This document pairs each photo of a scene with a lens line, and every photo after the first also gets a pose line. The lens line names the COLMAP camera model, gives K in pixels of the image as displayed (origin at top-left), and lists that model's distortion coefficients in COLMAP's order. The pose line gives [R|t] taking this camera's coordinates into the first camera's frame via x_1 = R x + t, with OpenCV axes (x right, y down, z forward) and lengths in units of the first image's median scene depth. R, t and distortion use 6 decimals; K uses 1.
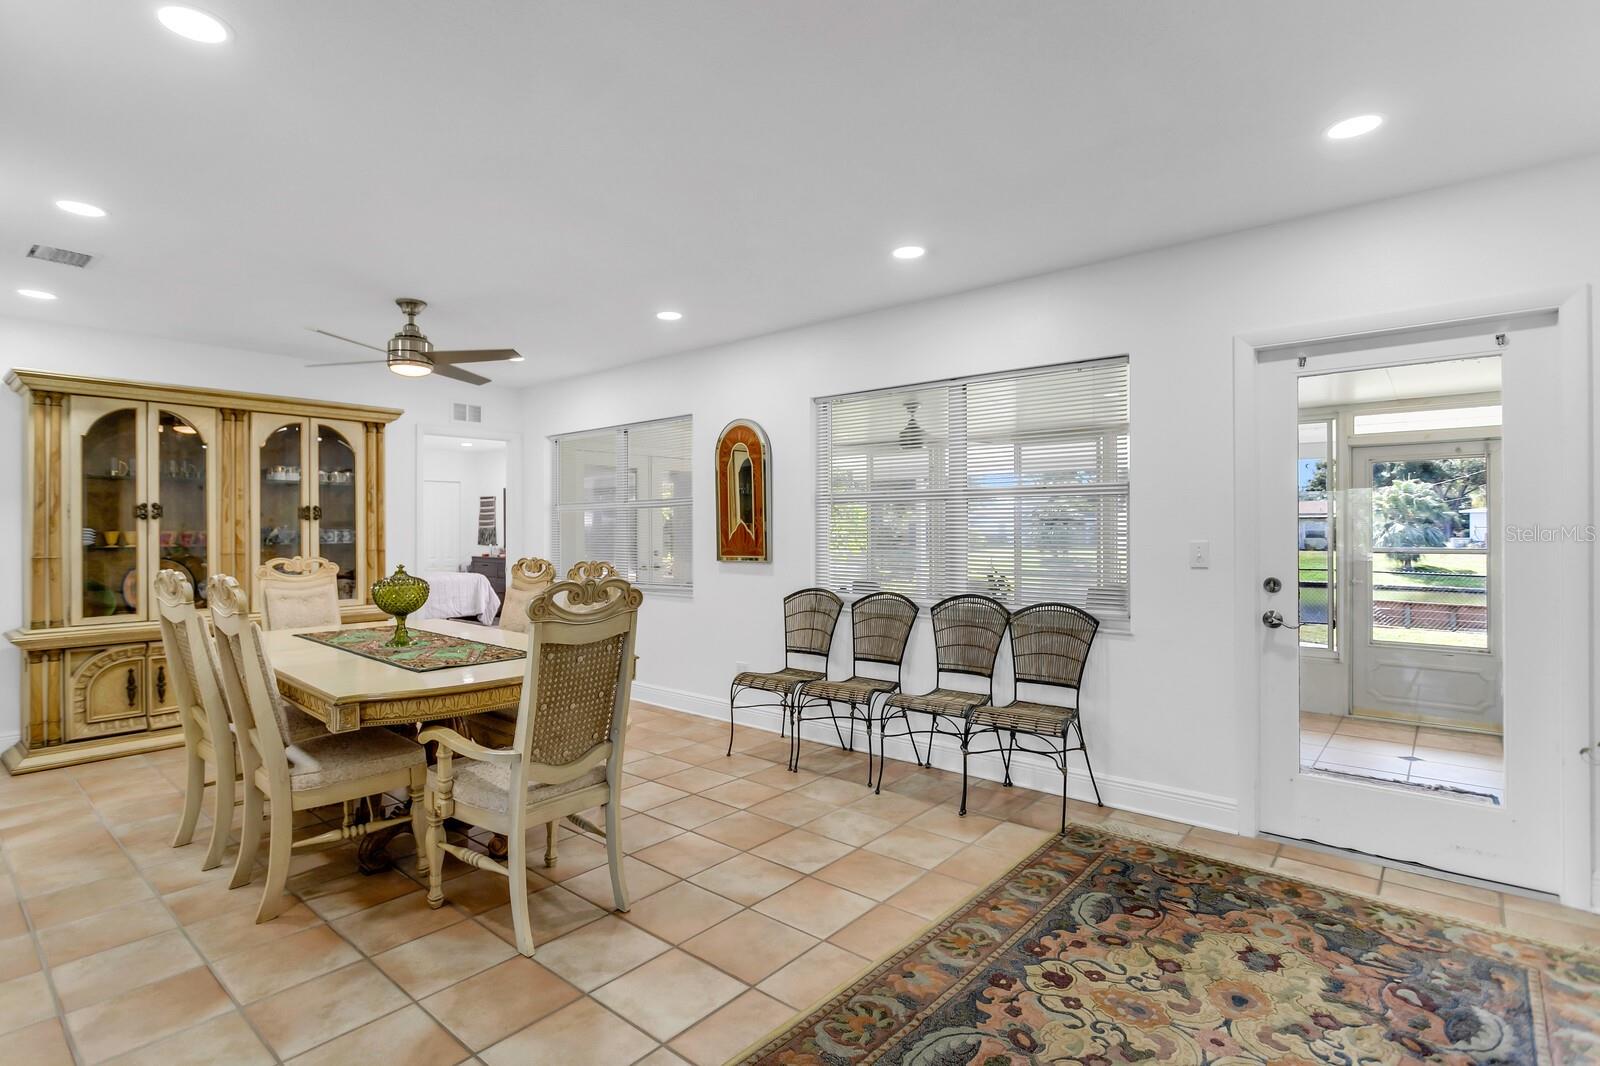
lens RADIAL K [[768.3, 0, 790.0], [0, 768.3, 531.9], [0, 0, 1]] dist [-0.009318, -0.000137]
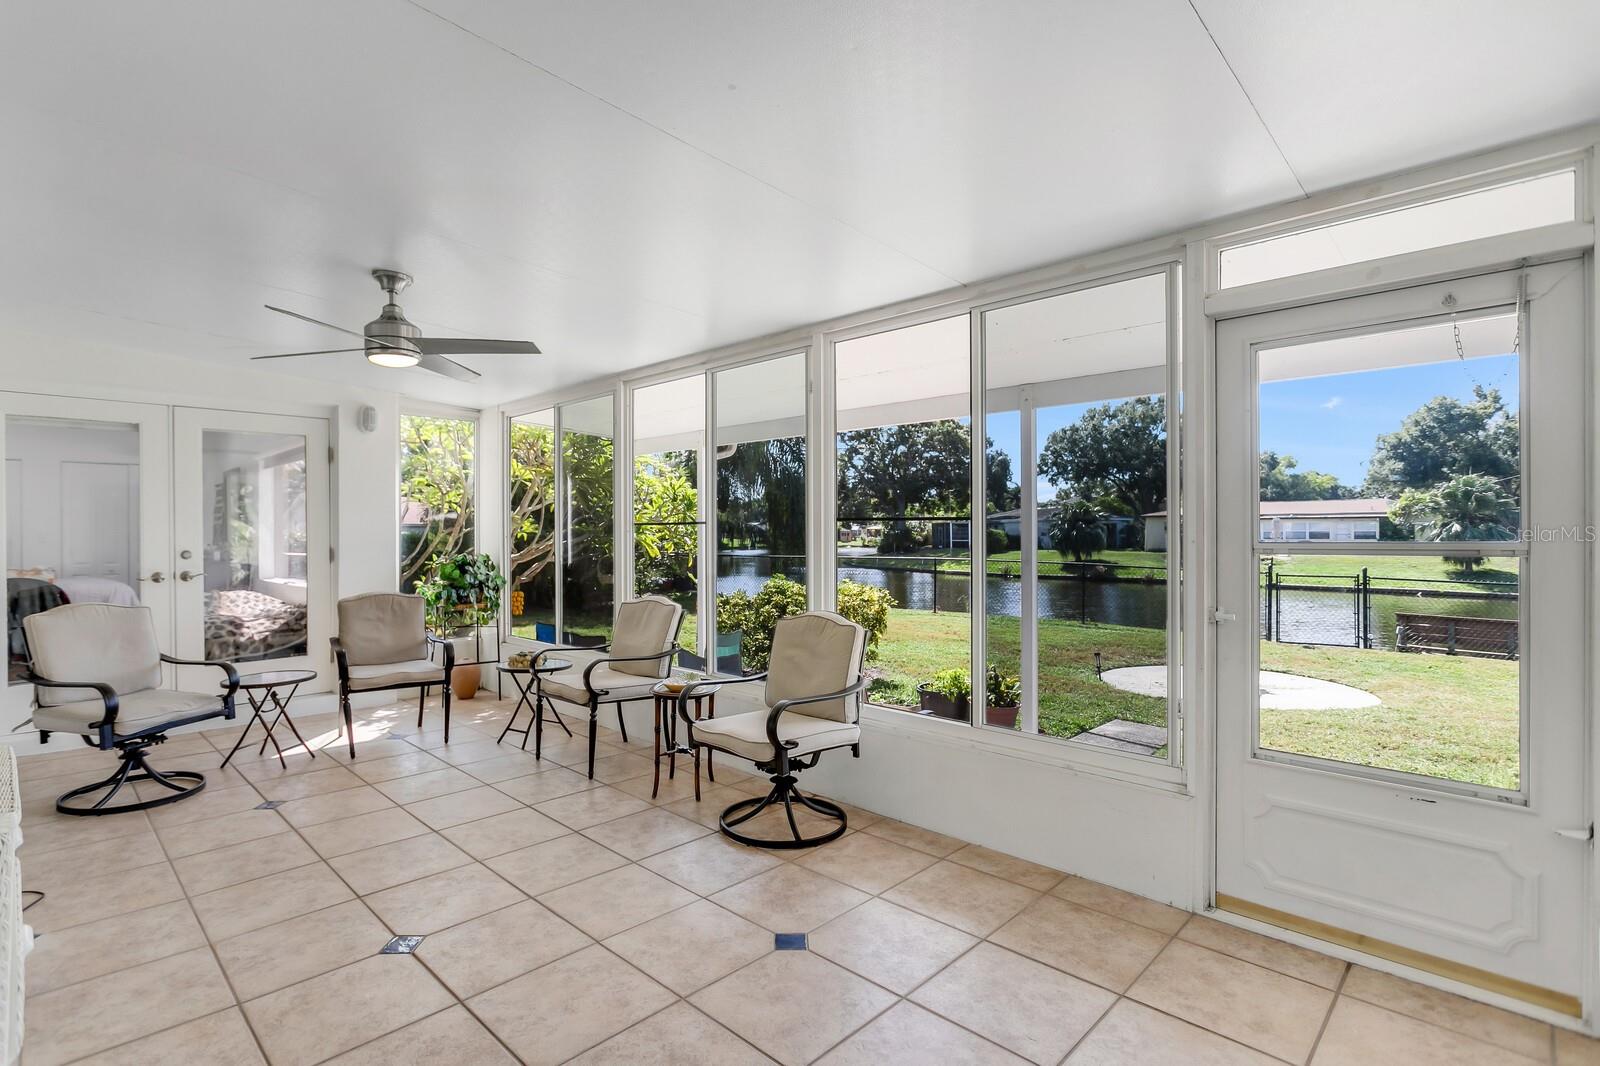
lens RADIAL K [[768.3, 0, 789.3], [0, 768.3, 530.2], [0, 0, 1]] dist [-0.009318, -0.000137]
pose [[0.998588, 0.004261, -0.052945, 0.065193], [-0.004302, 0.999991, -0.000652, 0.001953], [0.052941, 0.000878, 0.998597, 0.068654]]
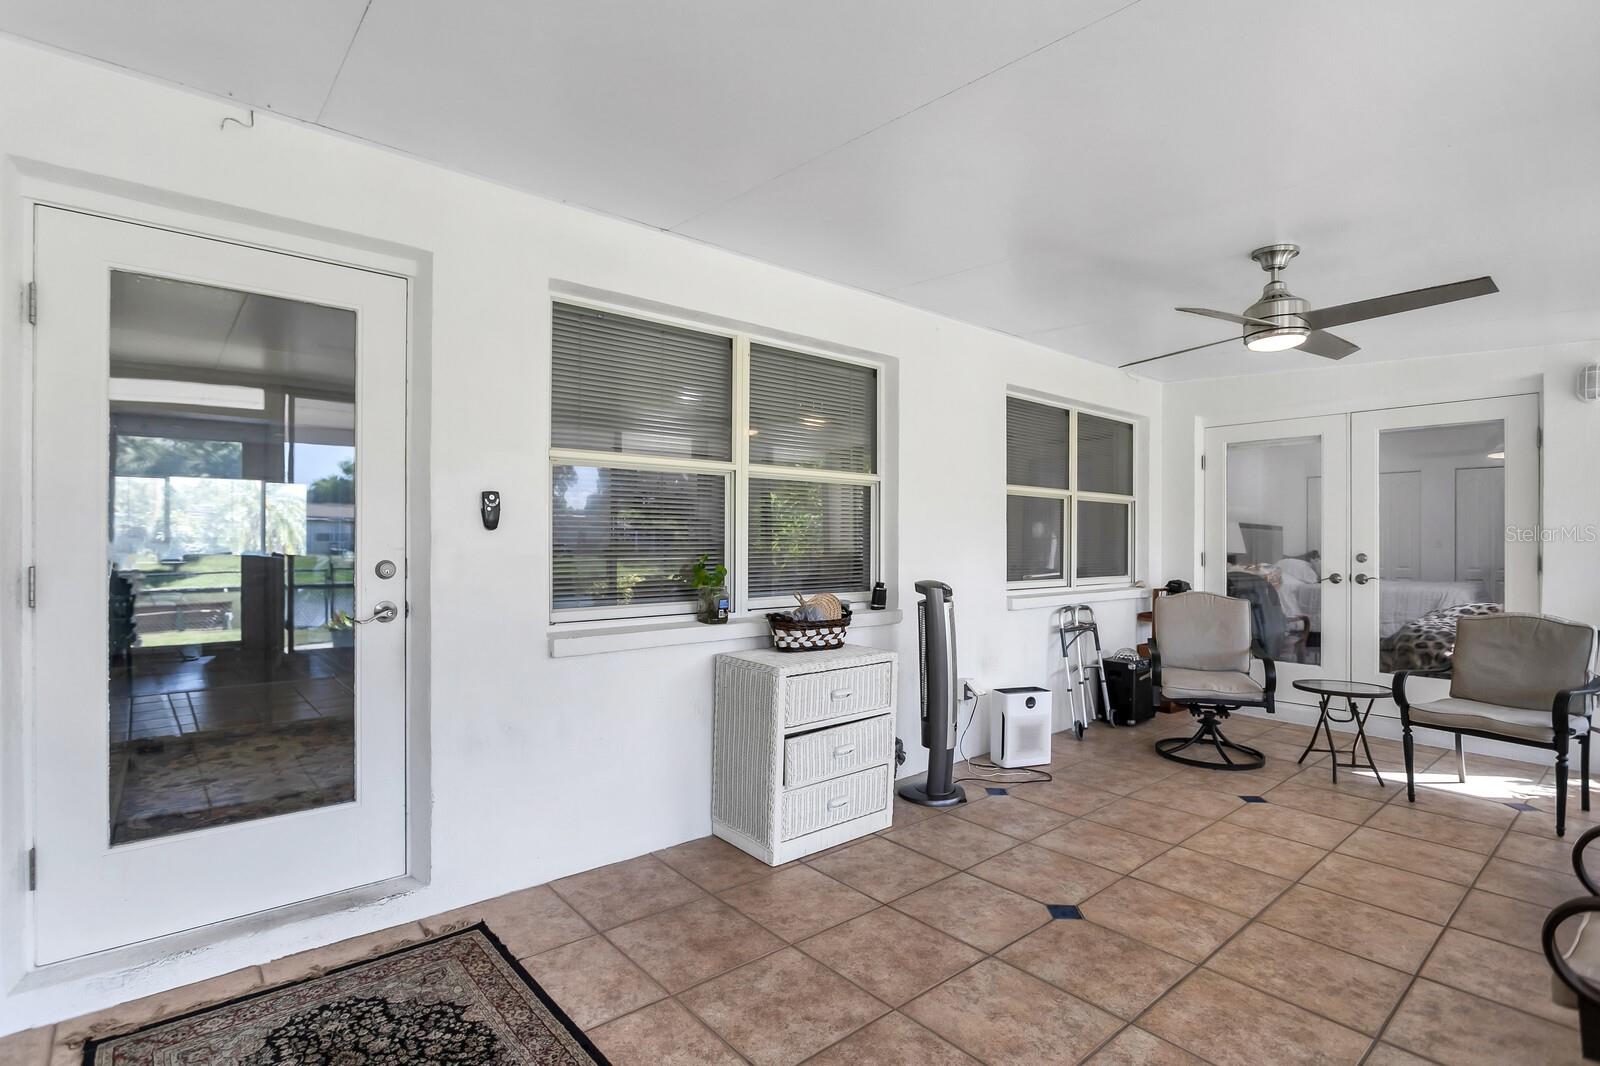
lens RADIAL K [[771.5, 0, 785.3], [0, 771.5, 534.6], [0, 0, 1]] dist [-0.007588, 0.001156]
pose [[-0.147871, 0.000453, -0.989007, 0.569078], [-0.001582, 0.999999, 0.000695, 0.010598], [0.989005, 0.001667, -0.147870, 0.713996]]
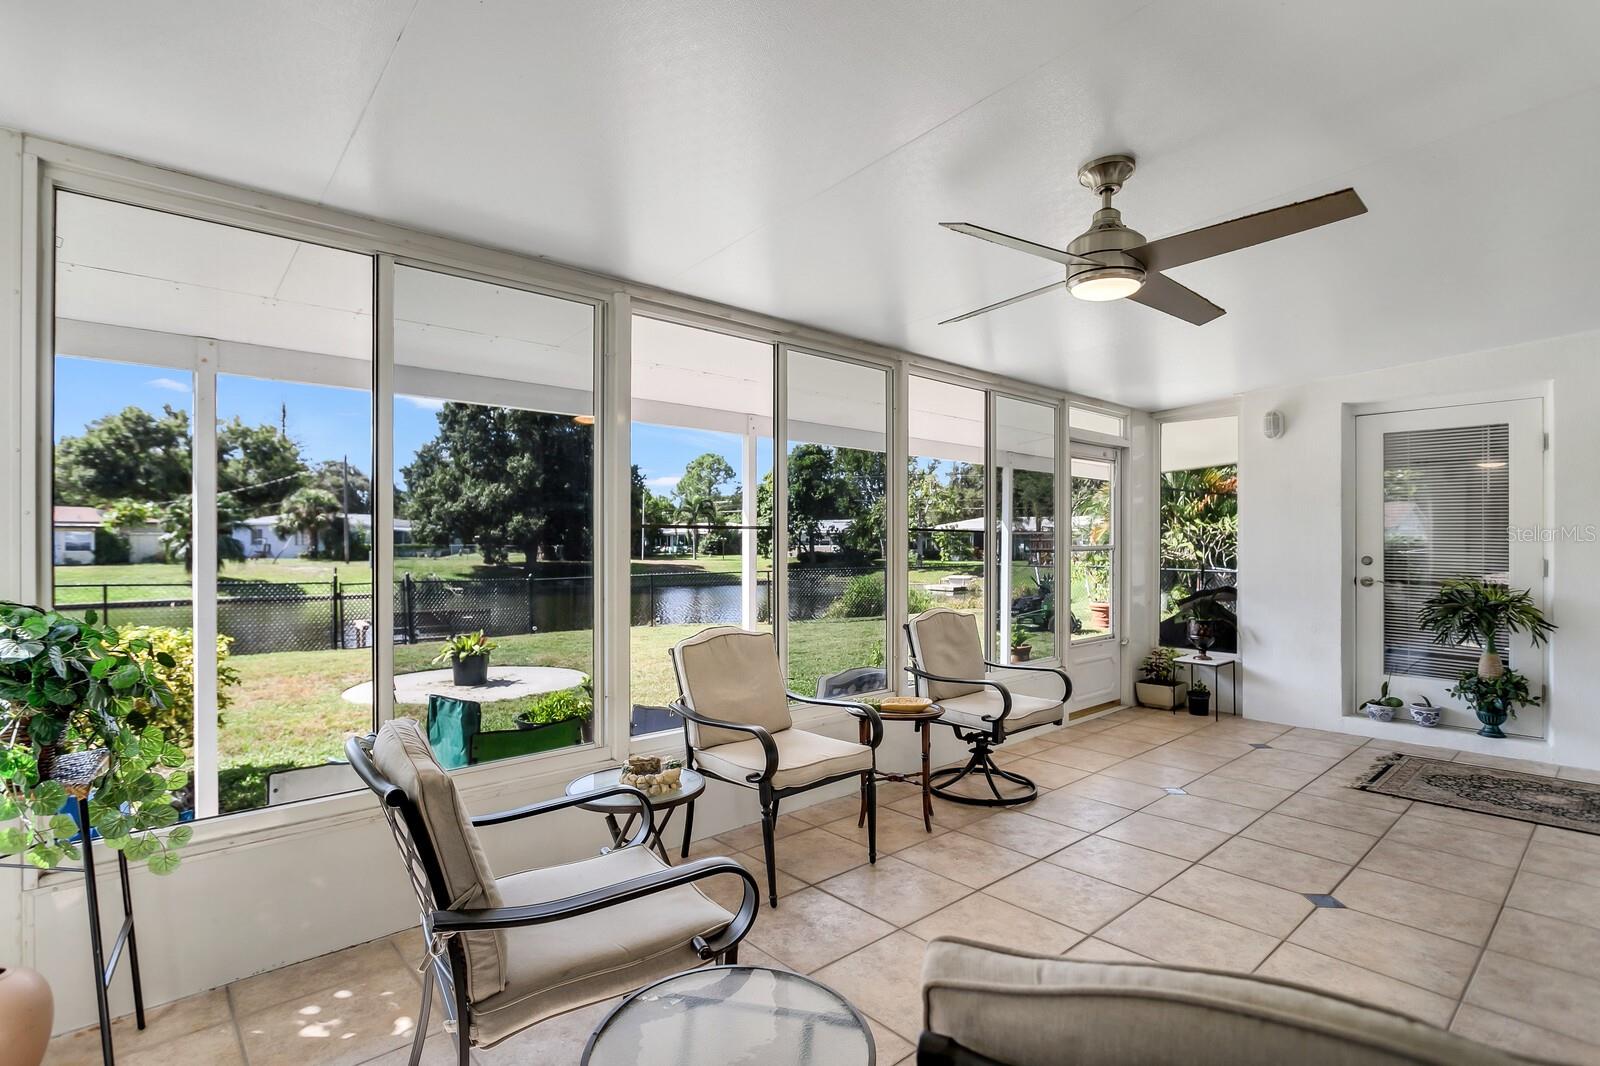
lens RADIAL K [[771.5, 0, 786.7], [0, 771.5, 546.1], [0, 0, 1]] dist [-0.007588, 0.001156]
pose [[0.129073, 0.004462, 0.991625, -1.492758], [-0.004578, 0.999982, -0.003903, 0.025385], [-0.991625, -0.004036, 0.129091, 1.477351]]
